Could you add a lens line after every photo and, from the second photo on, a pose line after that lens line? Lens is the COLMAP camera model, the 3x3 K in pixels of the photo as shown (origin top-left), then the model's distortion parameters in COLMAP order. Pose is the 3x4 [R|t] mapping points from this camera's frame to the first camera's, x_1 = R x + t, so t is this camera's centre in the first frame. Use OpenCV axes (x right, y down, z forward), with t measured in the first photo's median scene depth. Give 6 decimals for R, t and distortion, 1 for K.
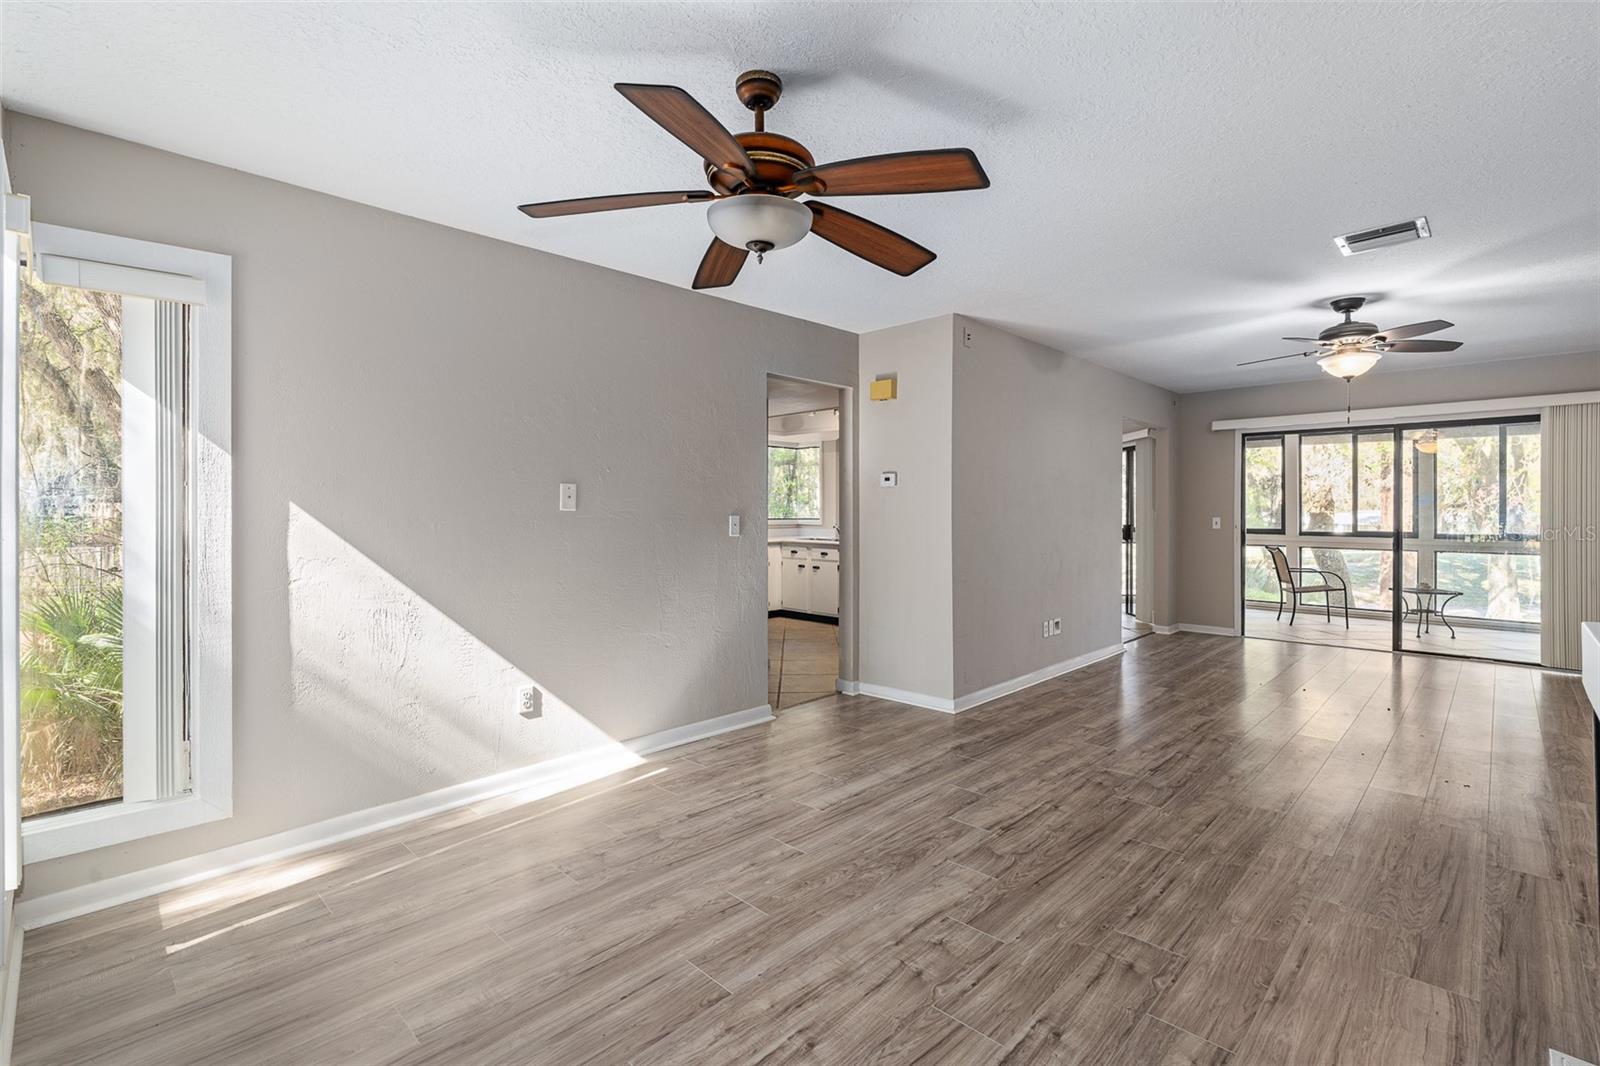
lens RADIAL K [[724.2, 0, 802.0], [0, 724.2, 508.6], [0, 0, 1]] dist [0.000890, 0.000824]
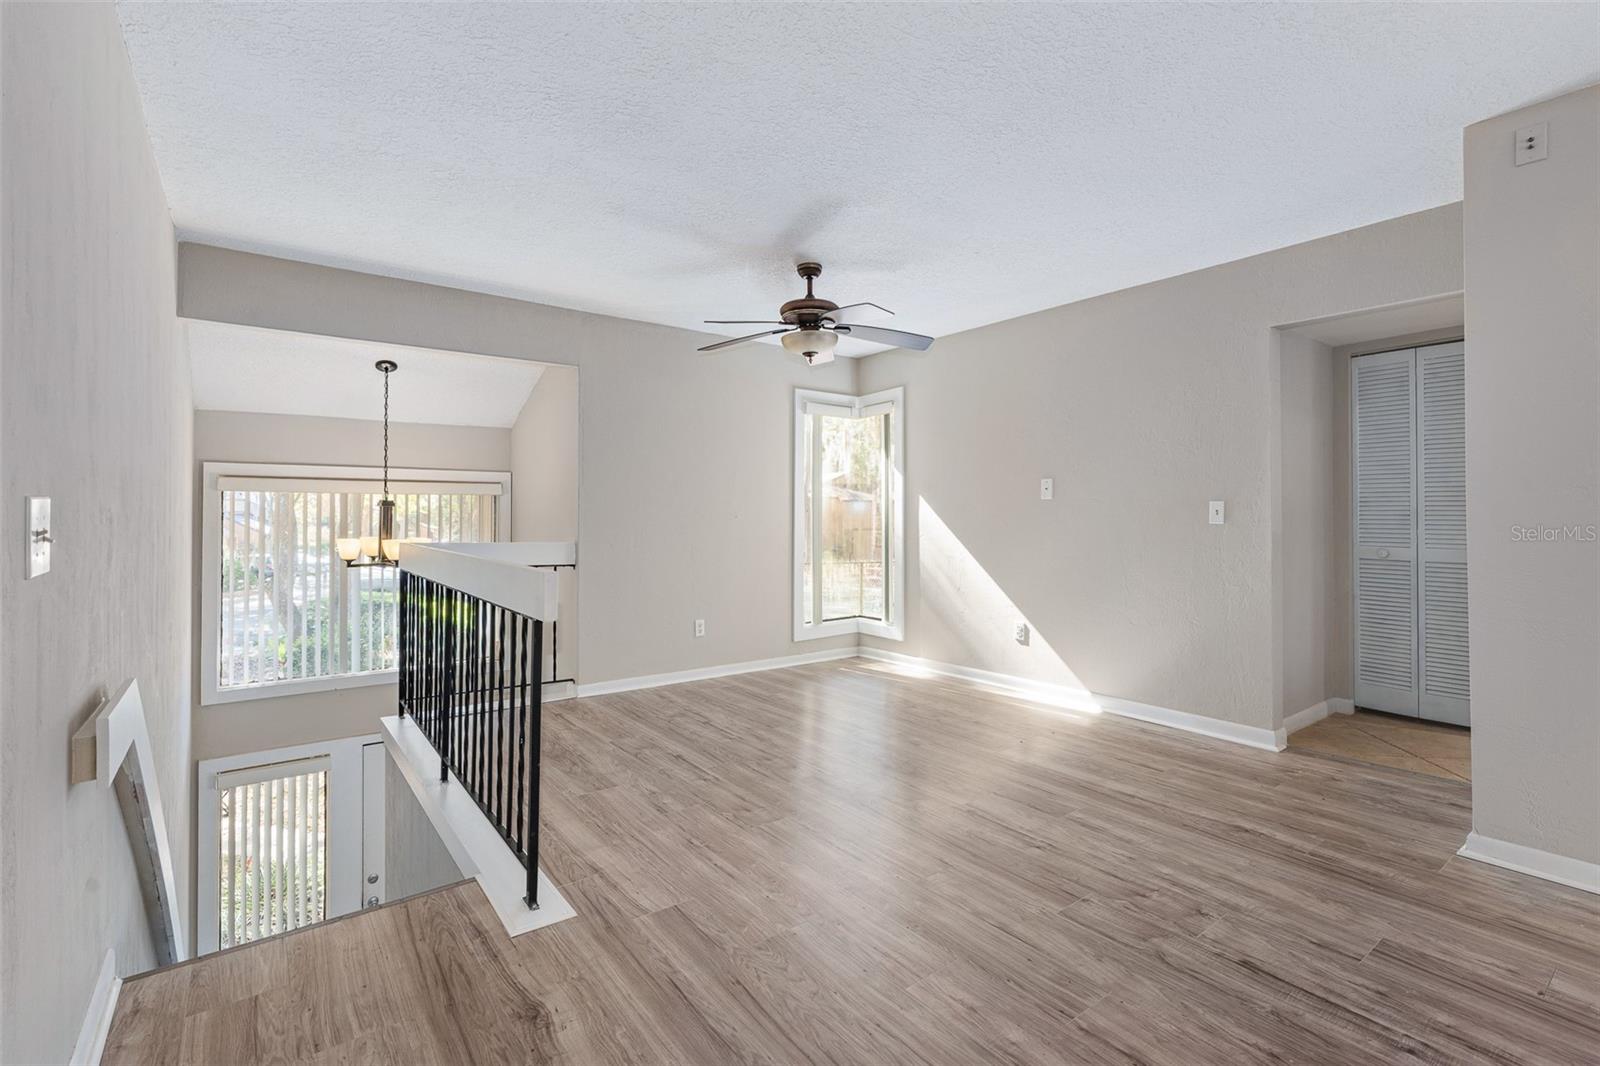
lens RADIAL K [[728.3, 0, 809.0], [0, 728.3, 502.7], [0, 0, 1]] dist [-0.002785, 0.000157]
pose [[-0.140031, -0.011788, -0.990077, 0.962102], [0.006831, 0.999894, -0.012871, 0.022096], [0.990124, -0.008566, -0.139935, 0.682685]]
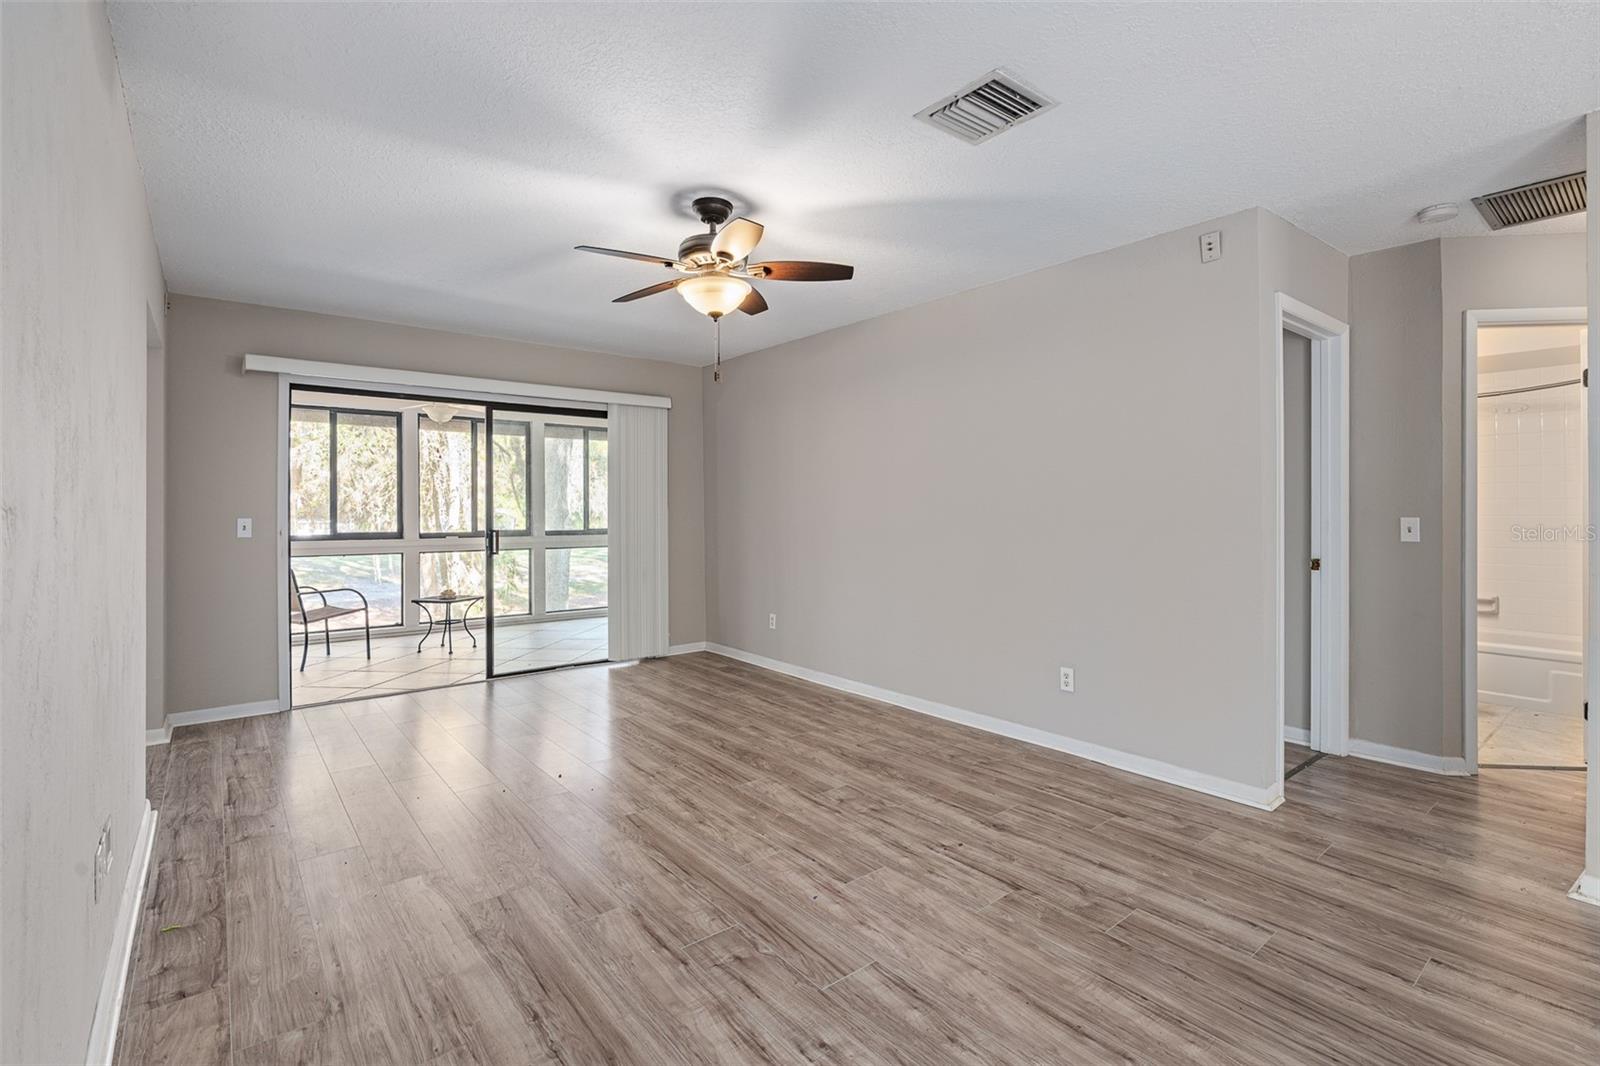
lens RADIAL K [[725.1, 0, 798.6], [0, 725.1, 506.9], [0, 0, 1]] dist [-0.005258, 0.000190]
pose [[0.121984, 0.000793, 0.992532, 0.078510], [-0.000661, 1.000000, -0.000718, 0.005334], [-0.992532, -0.000569, 0.121984, 0.917987]]
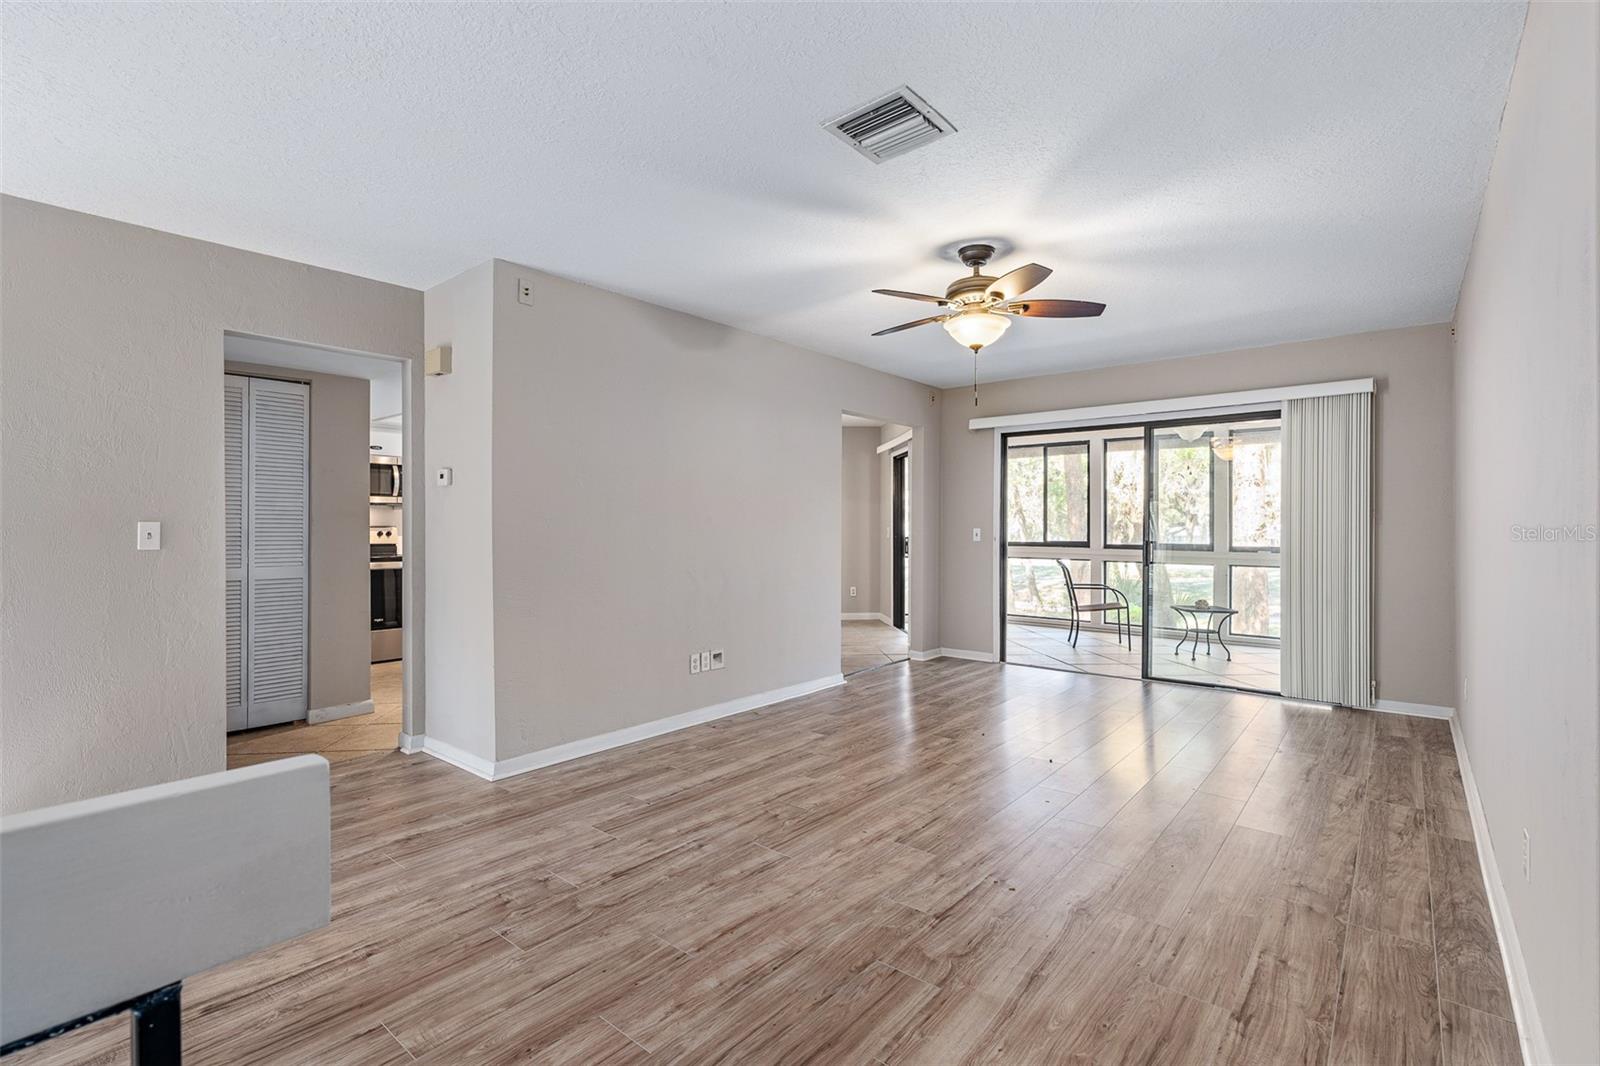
lens RADIAL K [[726.3, 0, 794.4], [0, 726.3, 523.7], [0, 0, 1]] dist [-0.005668, 0.000450]
pose [[0.997473, -0.000067, 0.071052, 0.548869], [0.000135, 1.000000, -0.000957, 0.014142], [-0.071052, 0.000964, 0.997472, 0.247035]]
